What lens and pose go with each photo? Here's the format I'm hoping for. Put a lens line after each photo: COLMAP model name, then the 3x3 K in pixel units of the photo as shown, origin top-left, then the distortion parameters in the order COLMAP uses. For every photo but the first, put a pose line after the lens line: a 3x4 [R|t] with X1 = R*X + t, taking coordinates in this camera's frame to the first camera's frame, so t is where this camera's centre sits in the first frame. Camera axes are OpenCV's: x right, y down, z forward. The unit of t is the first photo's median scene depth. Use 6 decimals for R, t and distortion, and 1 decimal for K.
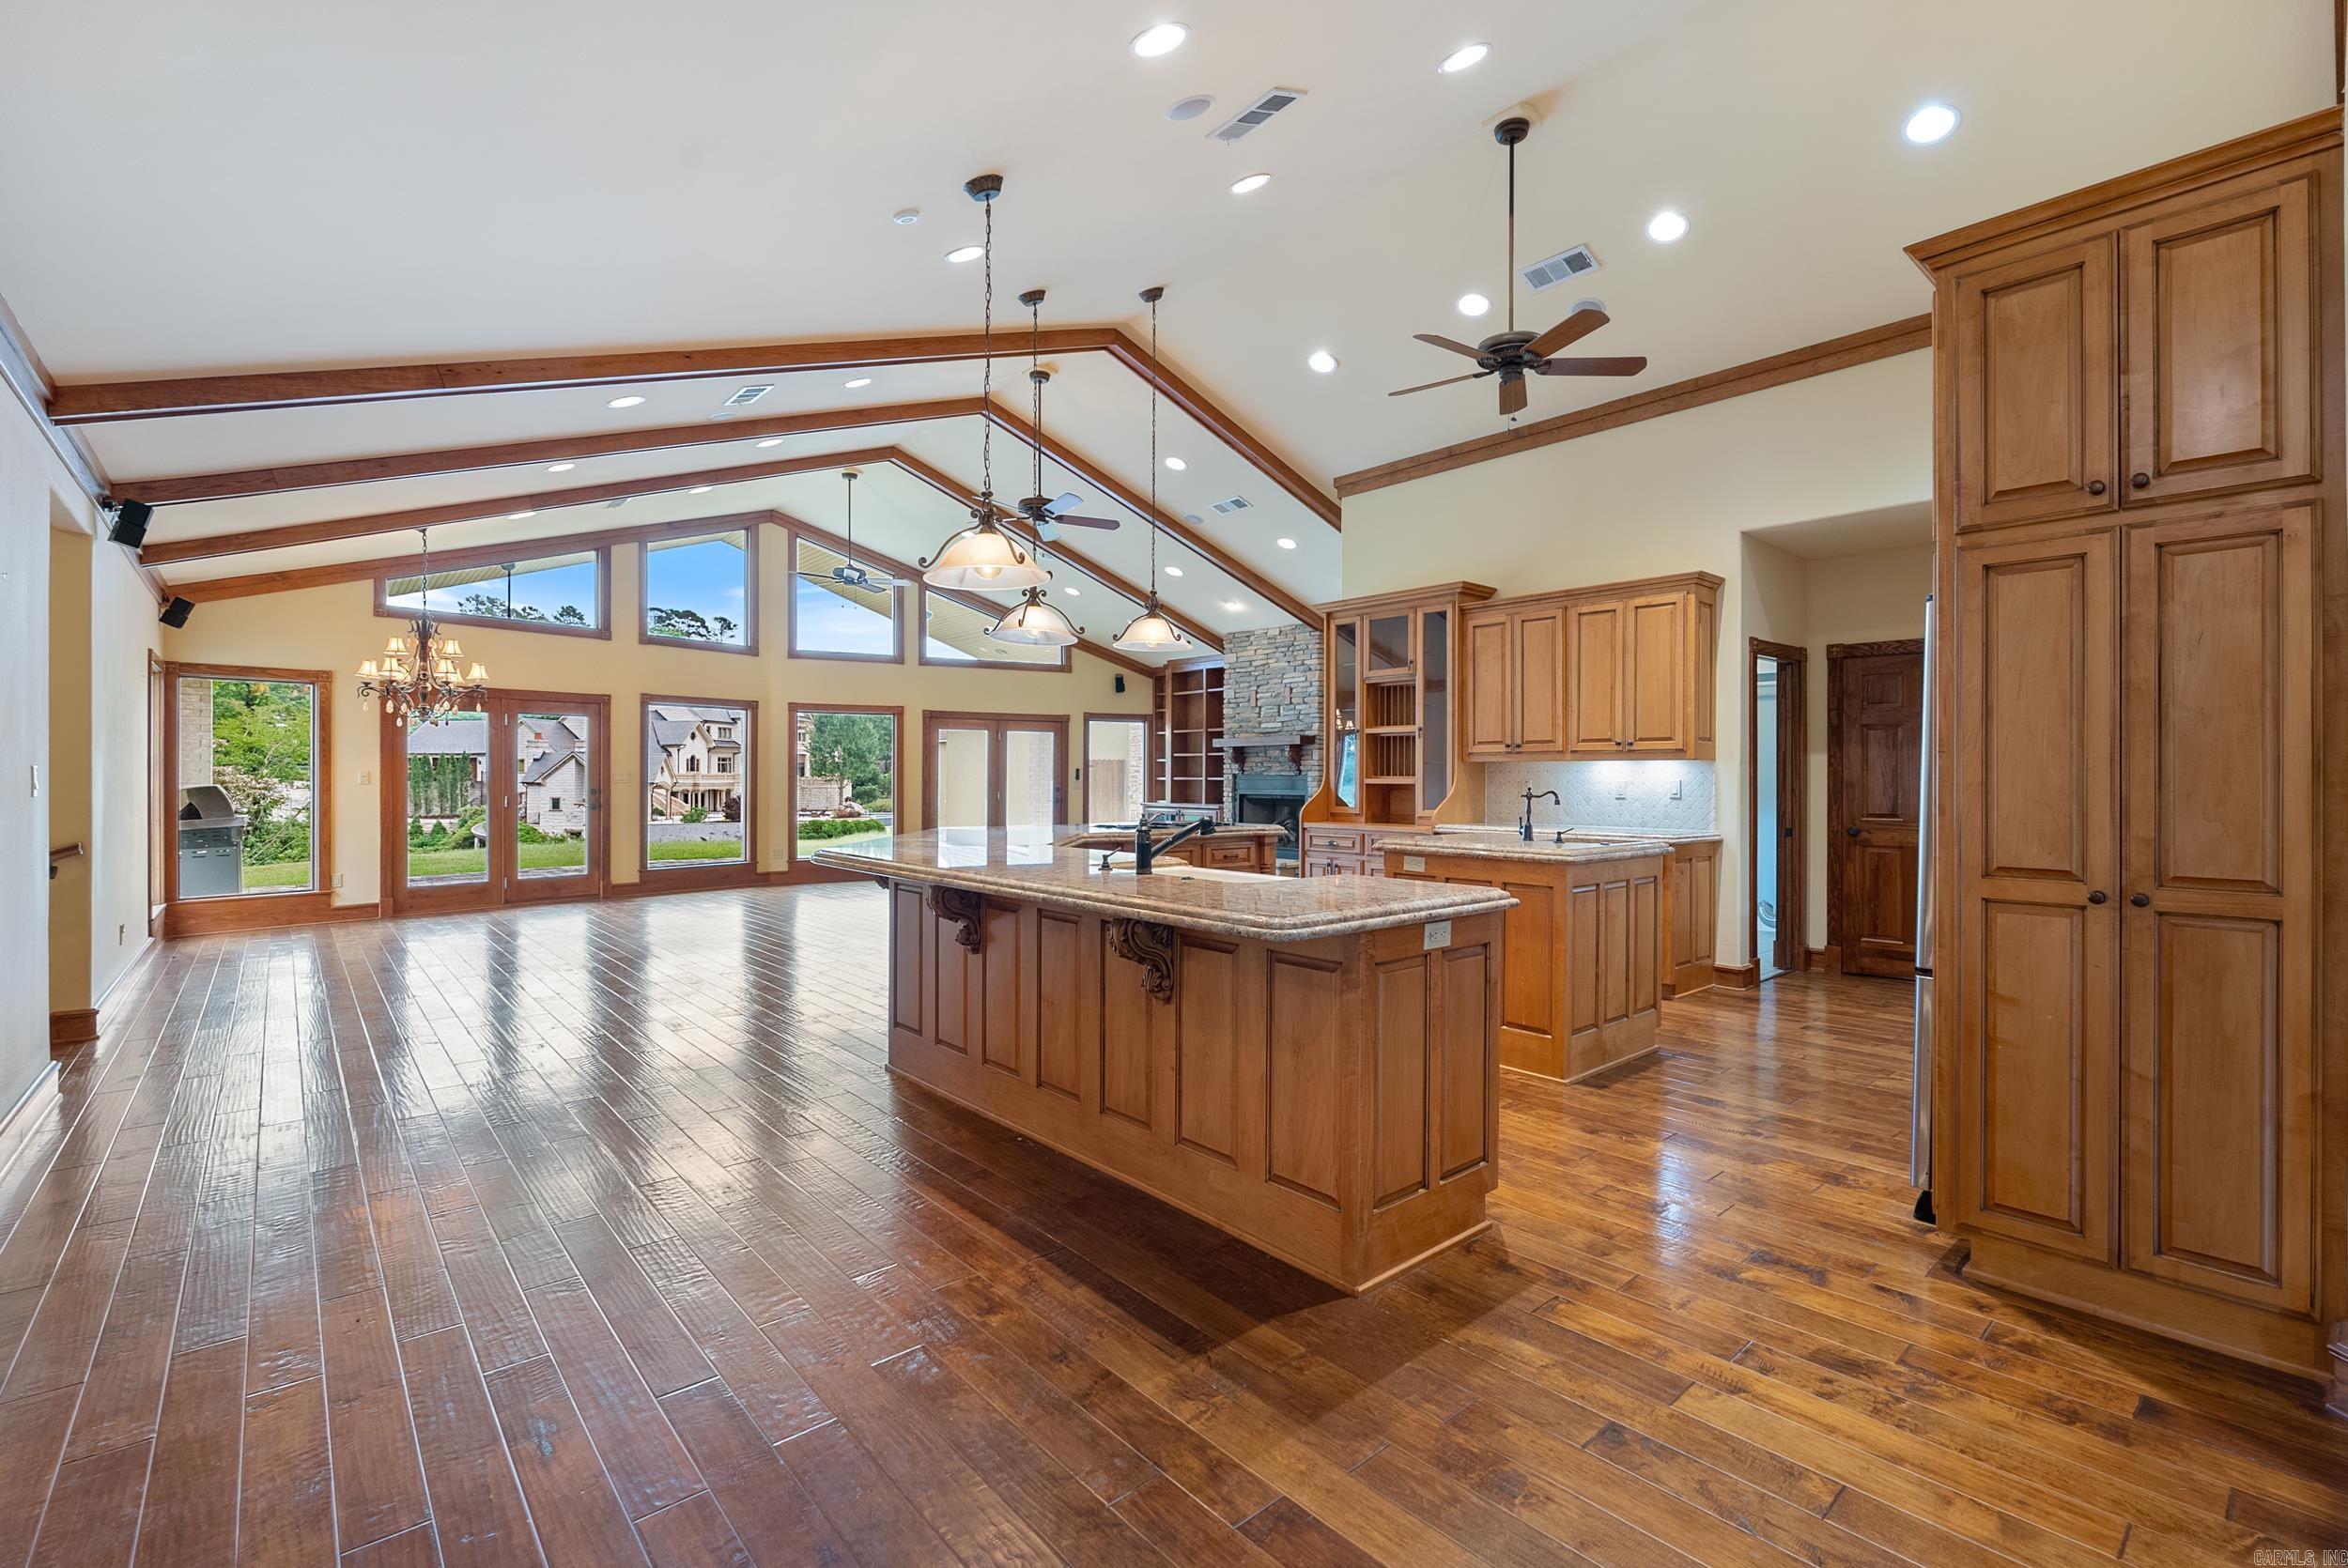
lens RADIAL K [[1035.3, 0, 1181.3], [0, 1035.3, 775.5], [0, 0, 1]] dist [-0.006779, 0.001570]
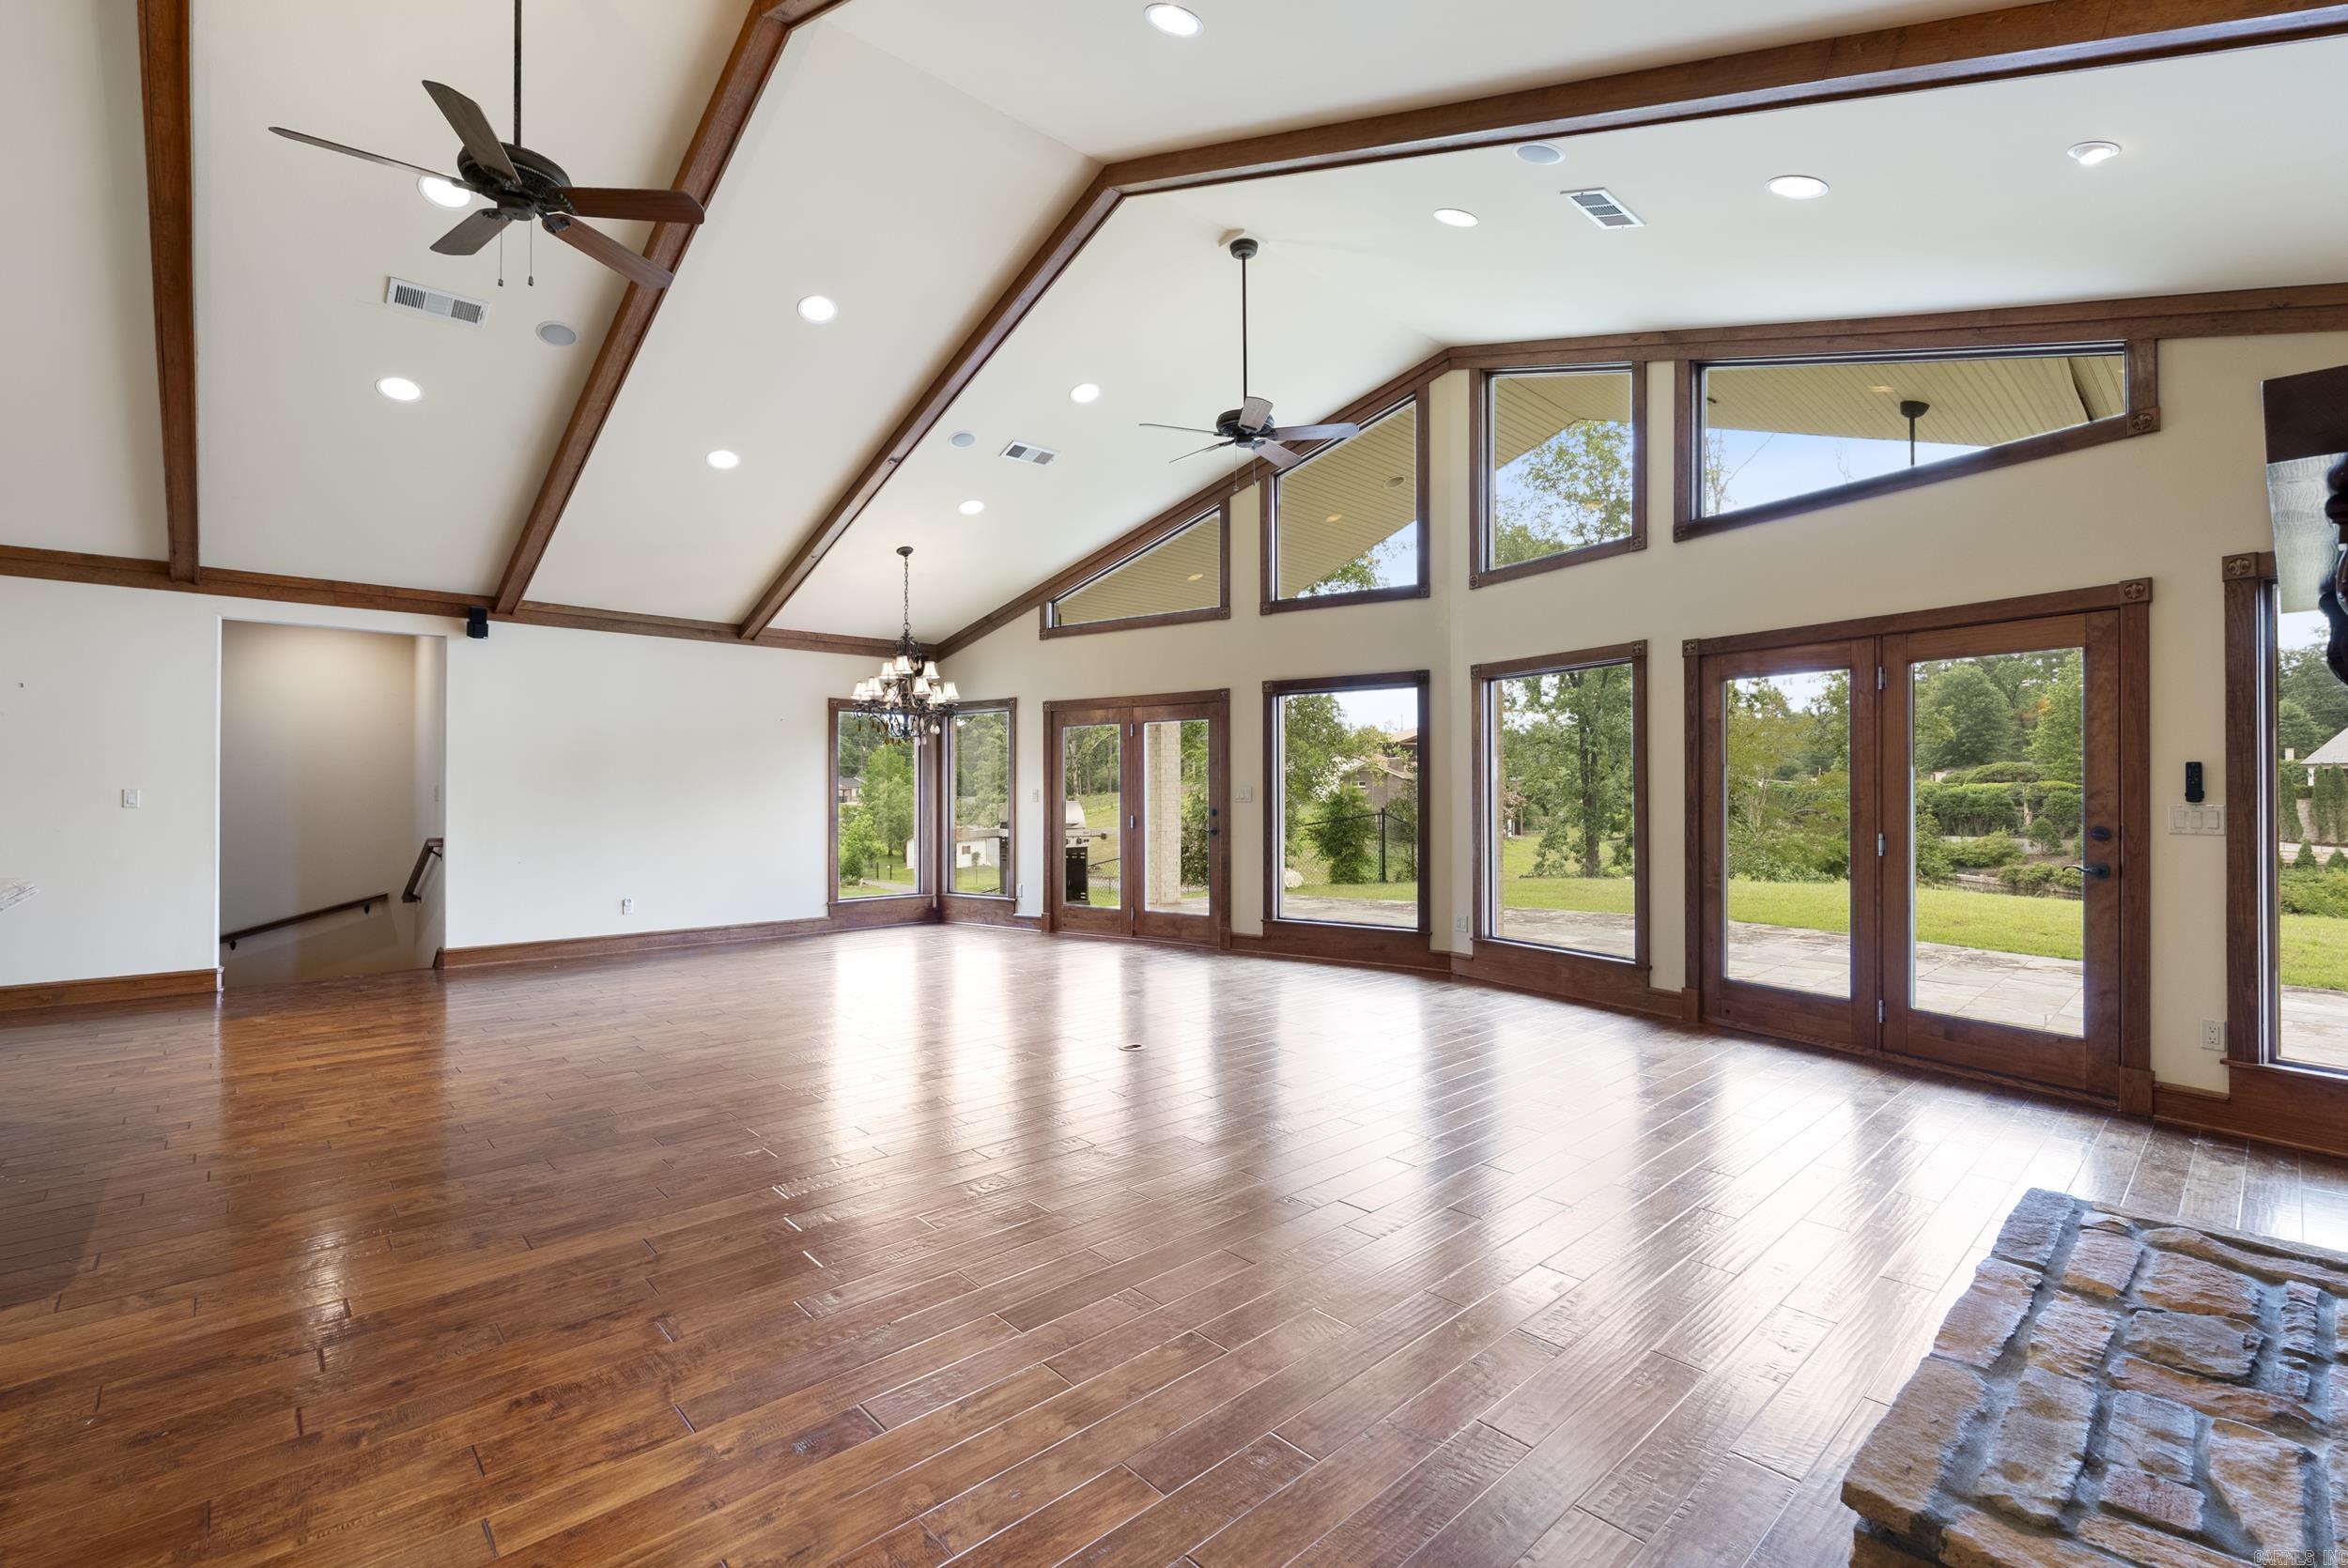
lens RADIAL K [[1035.3, 0, 1160.6], [0, 1035.3, 781.6], [0, 0, 1]] dist [-0.006779, 0.001570]
pose [[0.014691, -0.011782, -0.999823, 0.370789], [0.004279, 0.999922, -0.011720, 0.001537], [0.999883, -0.004106, 0.014740, 1.532399]]
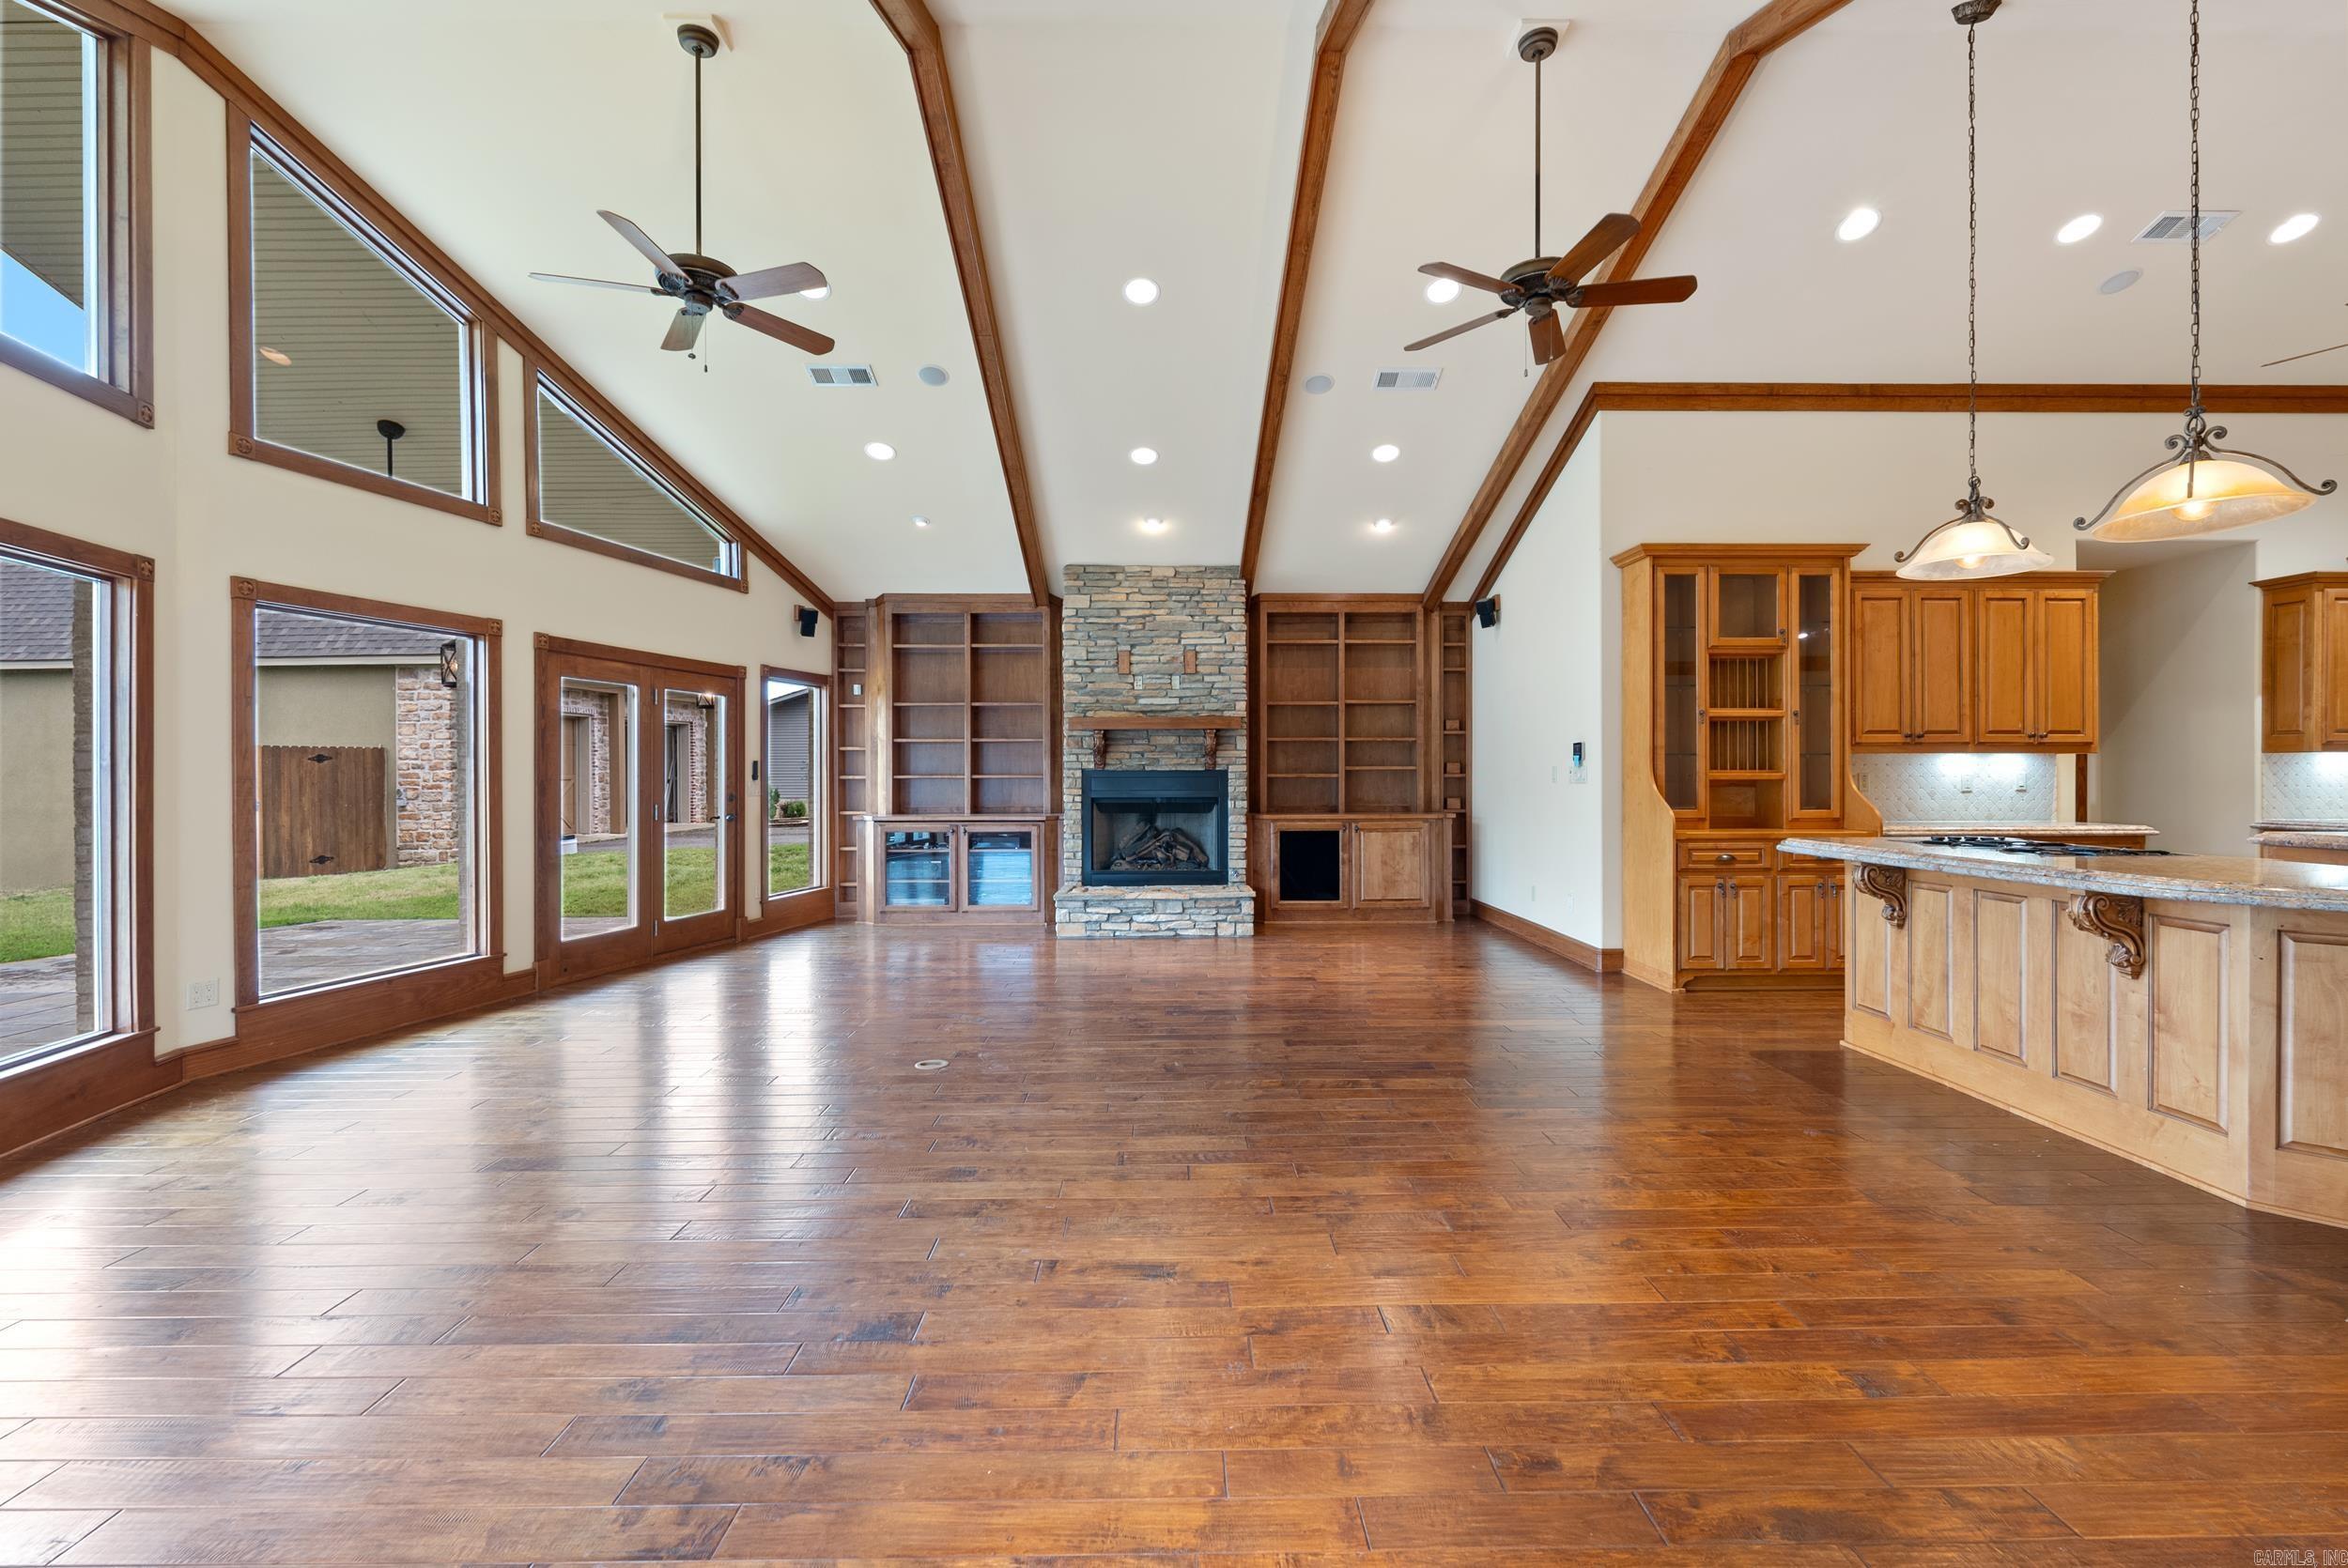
lens RADIAL K [[1035.3, 0, 1175.5], [0, 1035.3, 778.5], [0, 0, 1]] dist [-0.006779, 0.001570]
pose [[0.647299, -0.008598, 0.762188, -0.828291], [0.003726, 0.999960, 0.008116, -0.001290], [-0.762227, -0.002414, 0.647305, 0.960812]]
